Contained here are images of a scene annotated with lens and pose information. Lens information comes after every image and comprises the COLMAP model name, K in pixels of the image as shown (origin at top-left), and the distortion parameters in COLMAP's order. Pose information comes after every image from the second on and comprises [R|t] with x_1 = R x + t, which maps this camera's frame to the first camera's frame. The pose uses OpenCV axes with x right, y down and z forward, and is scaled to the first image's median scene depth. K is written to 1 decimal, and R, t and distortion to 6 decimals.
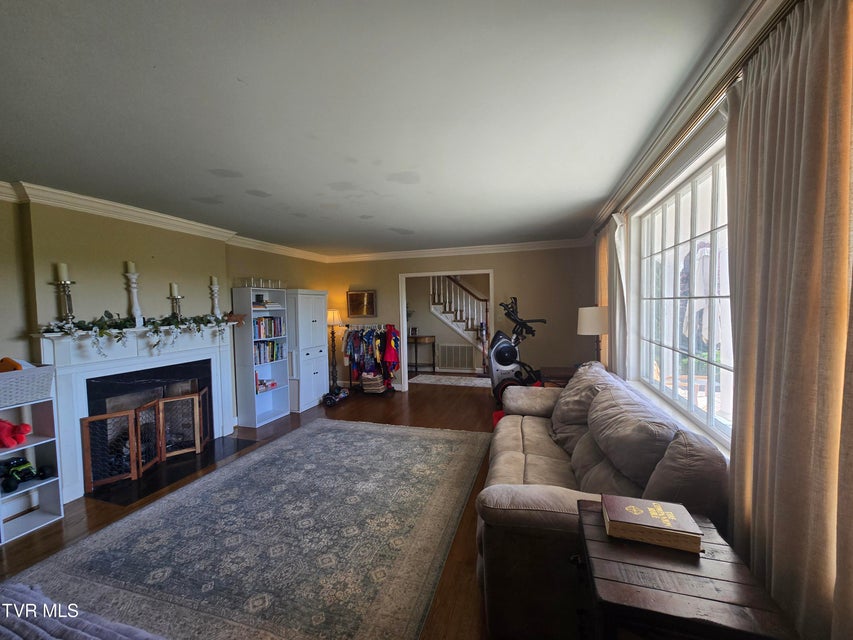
lens RADIAL K [[348.0, 0, 427.3], [0, 348.0, 323.9], [0, 0, 1]] dist [0.004554, -0.000959]
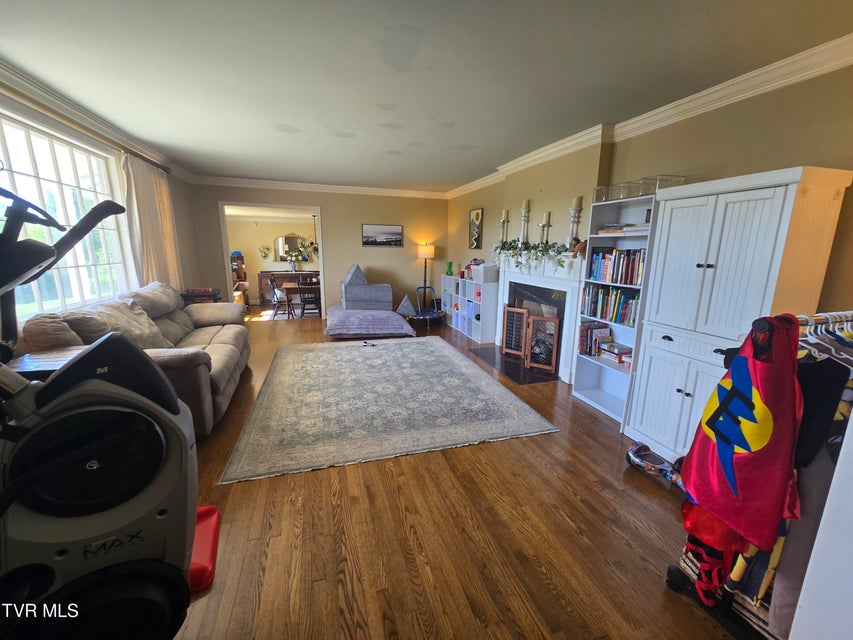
lens RADIAL K [[348.0, 0, 428.0], [0, 348.0, 318.6], [0, 0, 1]] dist [0.004554, -0.000959]
pose [[-0.827121, 0.124109, -0.548149, 0.136138], [-0.022151, 0.967357, 0.252449, -0.039423], [0.561587, 0.220948, -0.797372, 1.124201]]
